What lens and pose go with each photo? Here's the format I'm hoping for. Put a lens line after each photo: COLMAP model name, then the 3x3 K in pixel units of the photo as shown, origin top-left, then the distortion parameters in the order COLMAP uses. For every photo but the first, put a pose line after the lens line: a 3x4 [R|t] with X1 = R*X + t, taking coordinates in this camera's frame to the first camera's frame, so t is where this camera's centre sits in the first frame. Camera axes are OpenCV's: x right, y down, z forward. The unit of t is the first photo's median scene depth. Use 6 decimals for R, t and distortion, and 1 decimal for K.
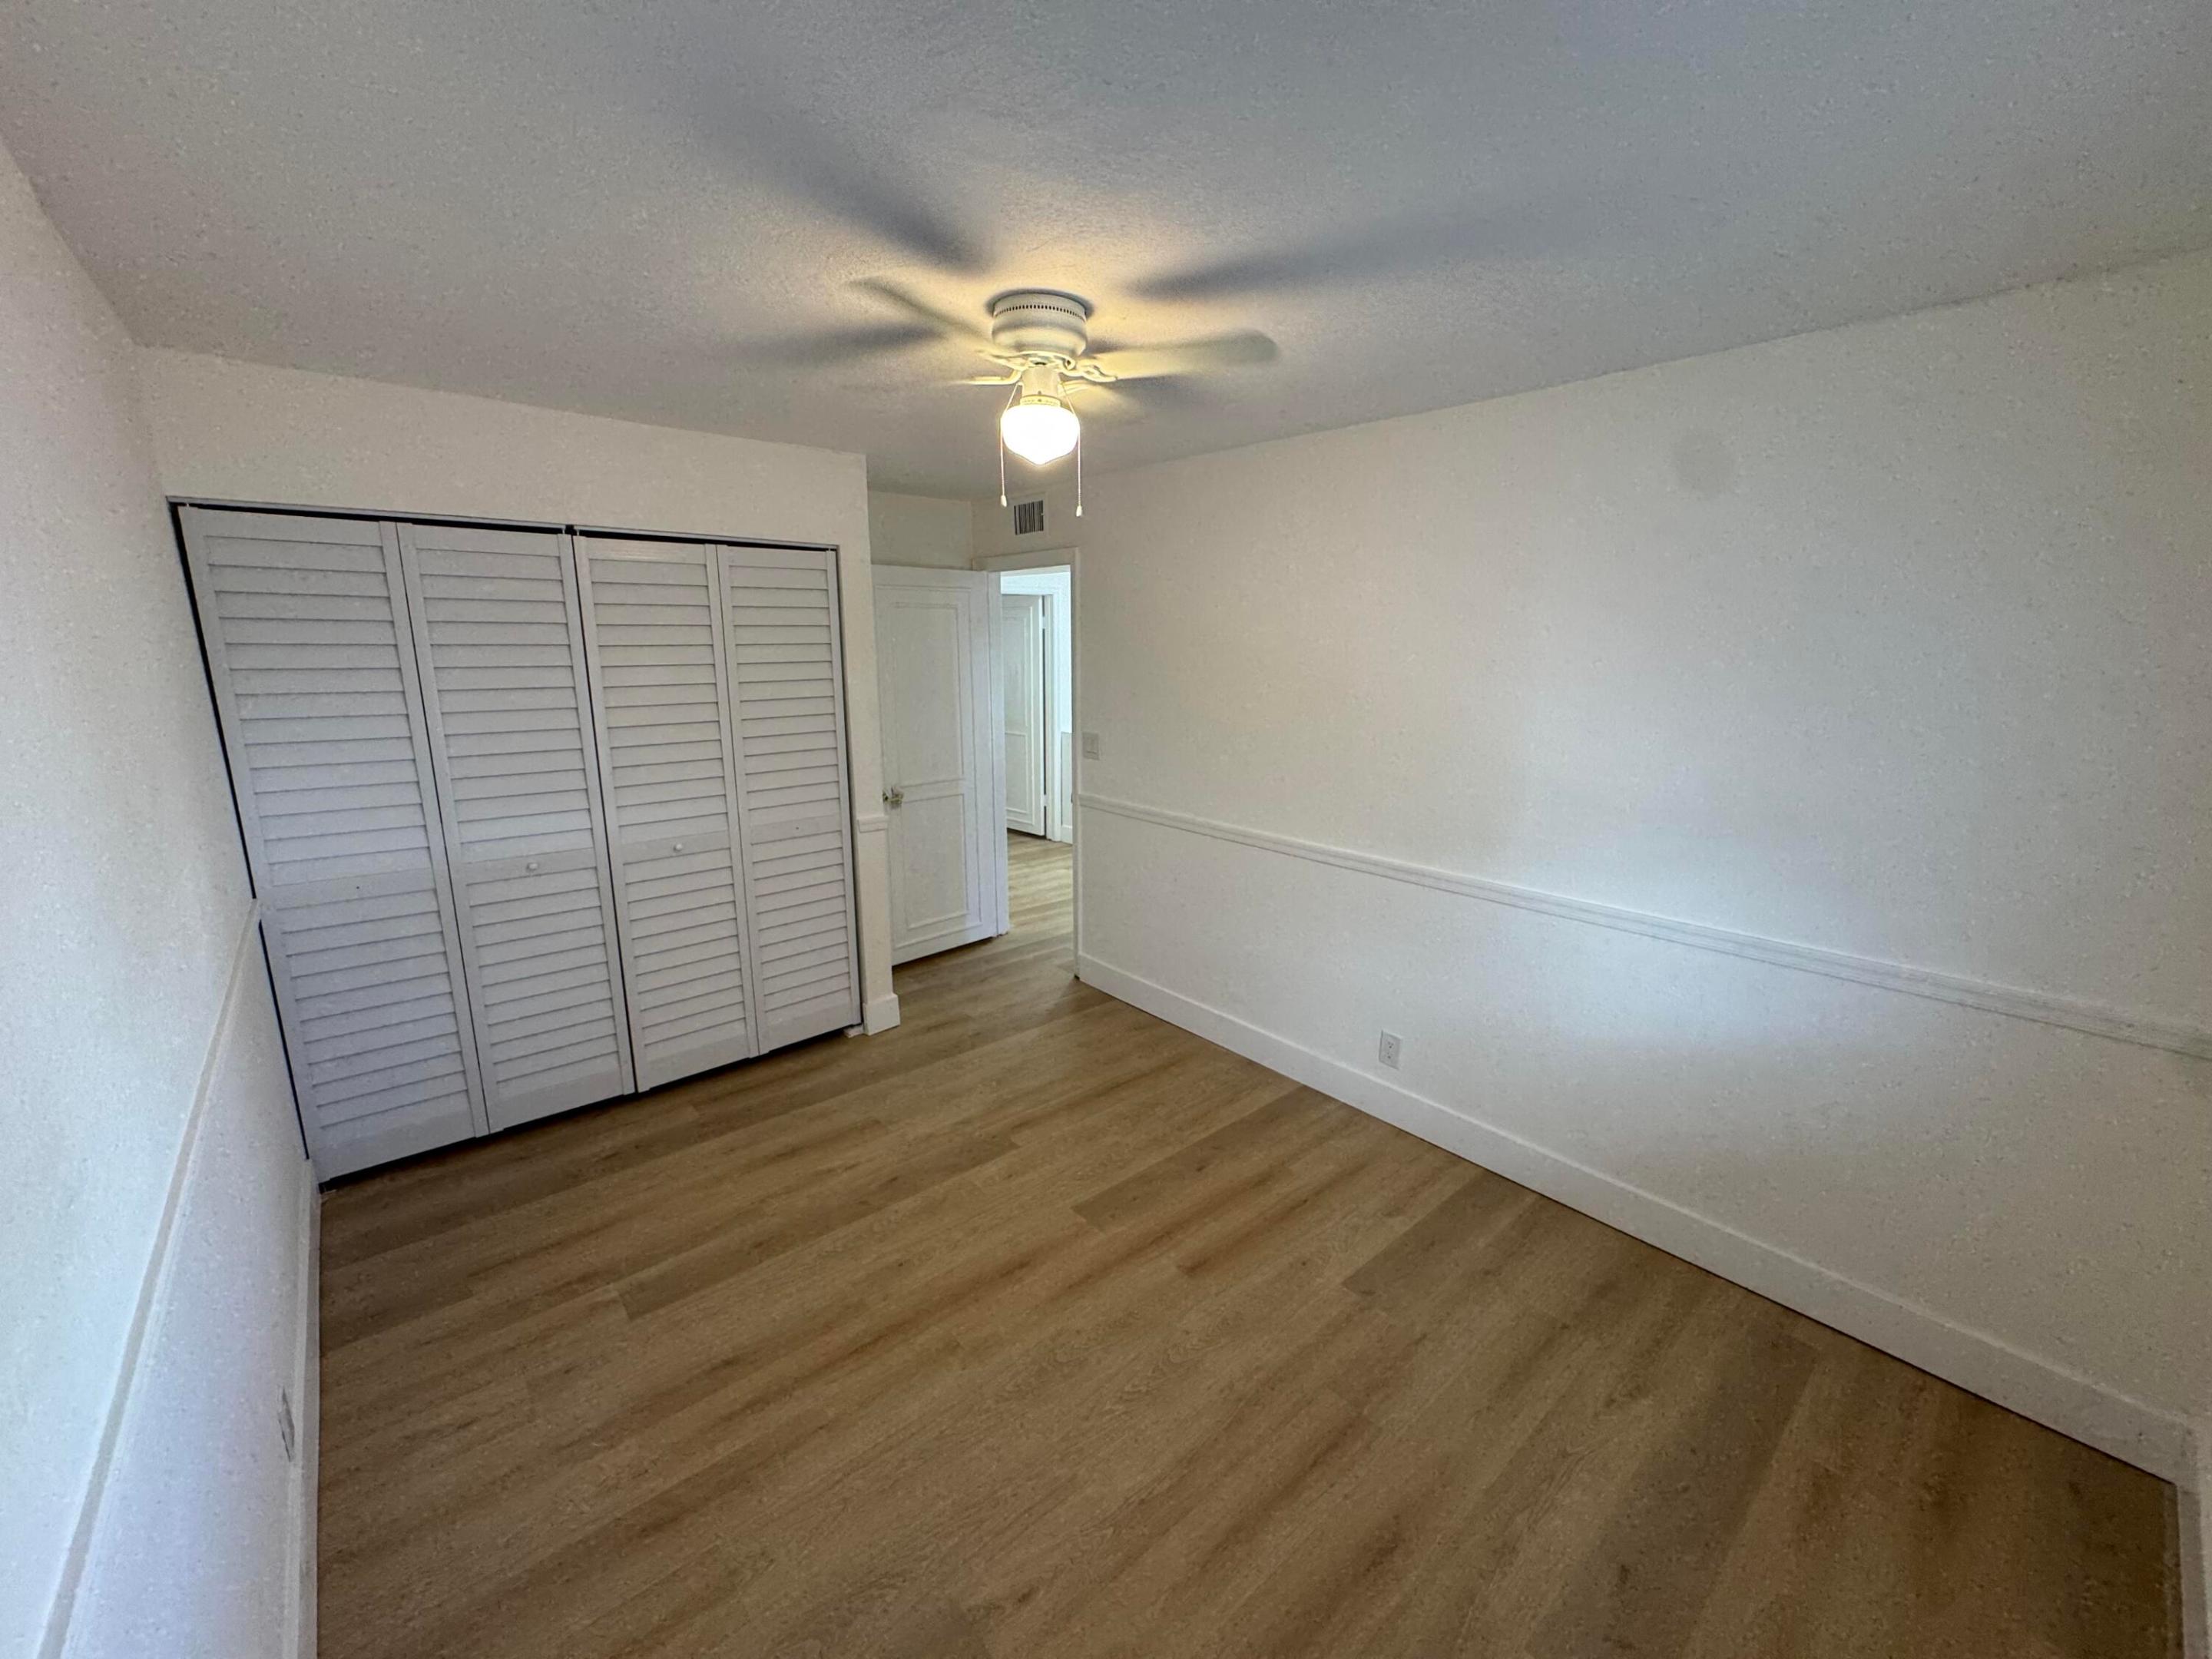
lens RADIAL K [[871.1, 0, 1106.0], [0, 871.1, 829.5], [0, 0, 1]] dist [-0.001636, 0.000612]
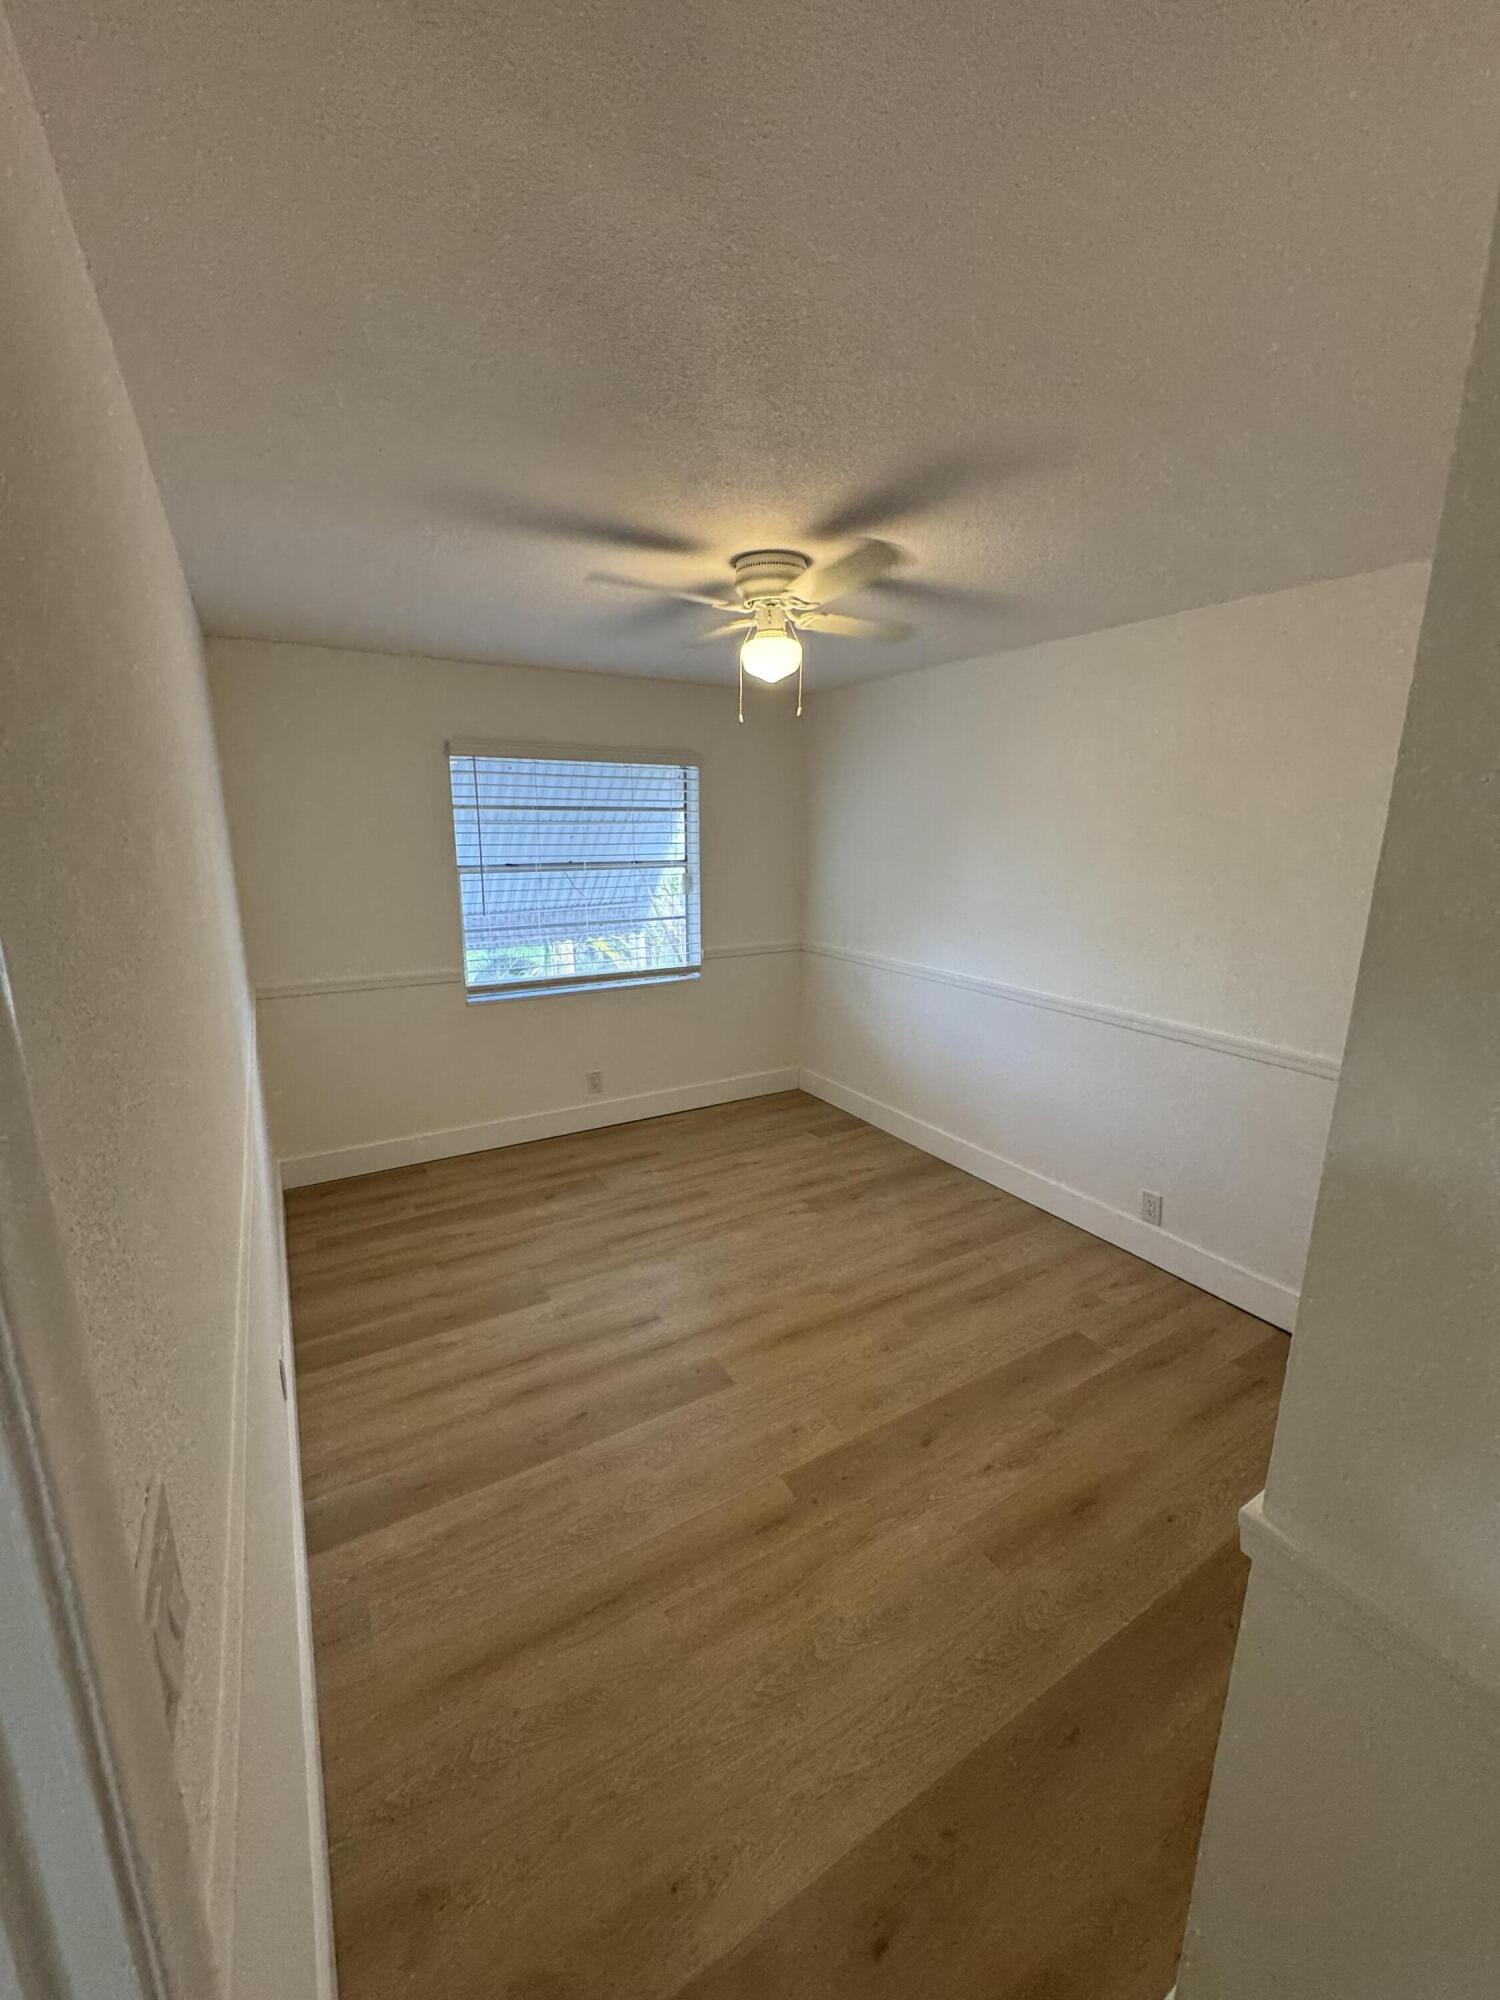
lens RADIAL K [[787.6, 0, 754.3], [0, 787.6, 1000.8], [0, 0, 1]] dist [-0.001636, 0.000612]
pose [[-0.985314, -0.047900, 0.163896, -0.214964], [0.026514, 0.905288, 0.423971, -0.400007], [-0.168681, 0.422090, -0.890723, 1.827602]]
